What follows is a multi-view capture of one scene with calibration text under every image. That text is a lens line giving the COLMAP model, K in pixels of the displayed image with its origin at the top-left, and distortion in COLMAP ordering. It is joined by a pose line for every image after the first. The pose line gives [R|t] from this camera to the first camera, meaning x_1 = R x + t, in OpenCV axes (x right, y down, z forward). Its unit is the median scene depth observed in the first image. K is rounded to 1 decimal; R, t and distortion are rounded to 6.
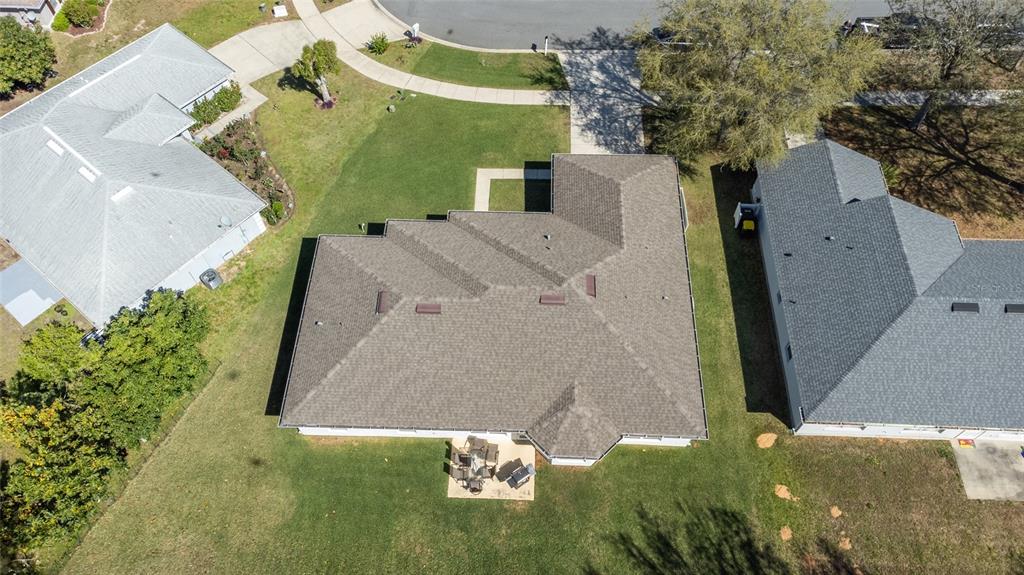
lens RADIAL K [[768.4, 0, 515.0], [0, 768.4, 288.8], [0, 0, 1]] dist [0.031181, 0.046788]
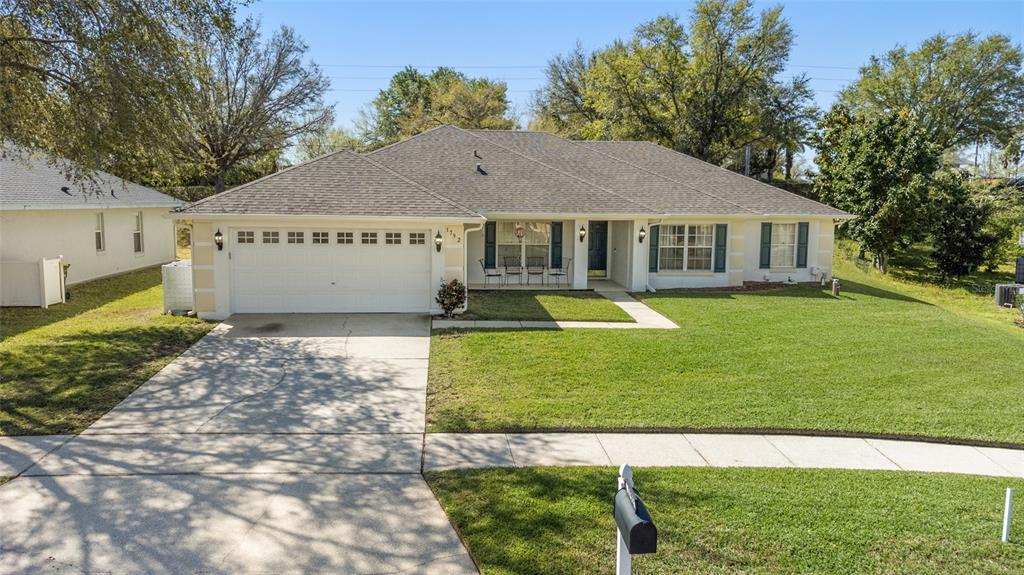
lens RADIAL K [[768.4, 0, 512.1], [0, 768.4, 285.8], [0, 0, 1]] dist [0.031181, 0.046788]
pose [[-0.990842, 0.007298, -0.134826, 0.080407], [-0.116823, 0.454338, 0.883136, -0.463518], [0.067702, 0.890800, -0.449325, 1.090946]]
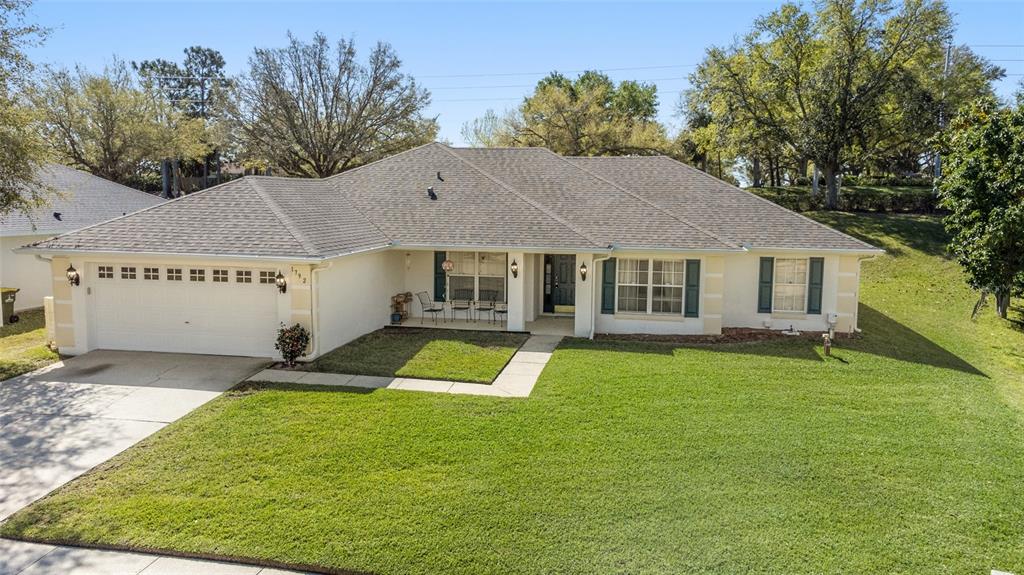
lens RADIAL K [[768.4, 0, 511.5], [0, 768.4, 288.2], [0, 0, 1]] dist [0.031181, 0.046788]
pose [[-0.988532, -0.023792, 0.149124, -0.083663], [0.122403, 0.452098, 0.883530, -0.427873], [-0.088439, 0.891651, -0.444001, 1.047268]]
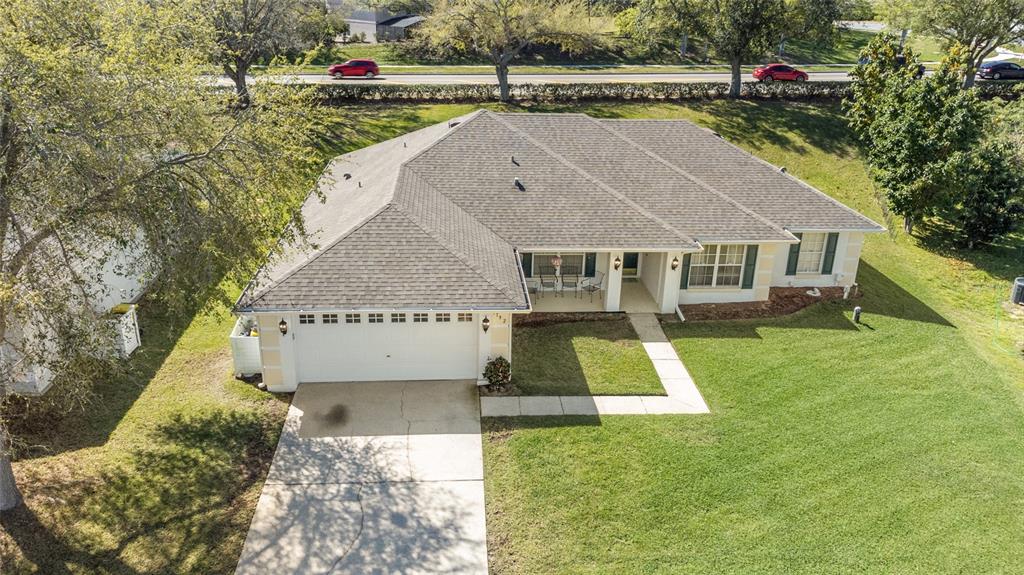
lens RADIAL K [[768.4, 0, 512.2], [0, 768.4, 289.0], [0, 0, 1]] dist [0.031181, 0.046788]
pose [[-0.993104, 0.027329, -0.114004, 0.096463], [-0.106237, 0.201426, 0.973725, -0.532106], [0.049574, 0.979122, -0.197134, 0.965017]]
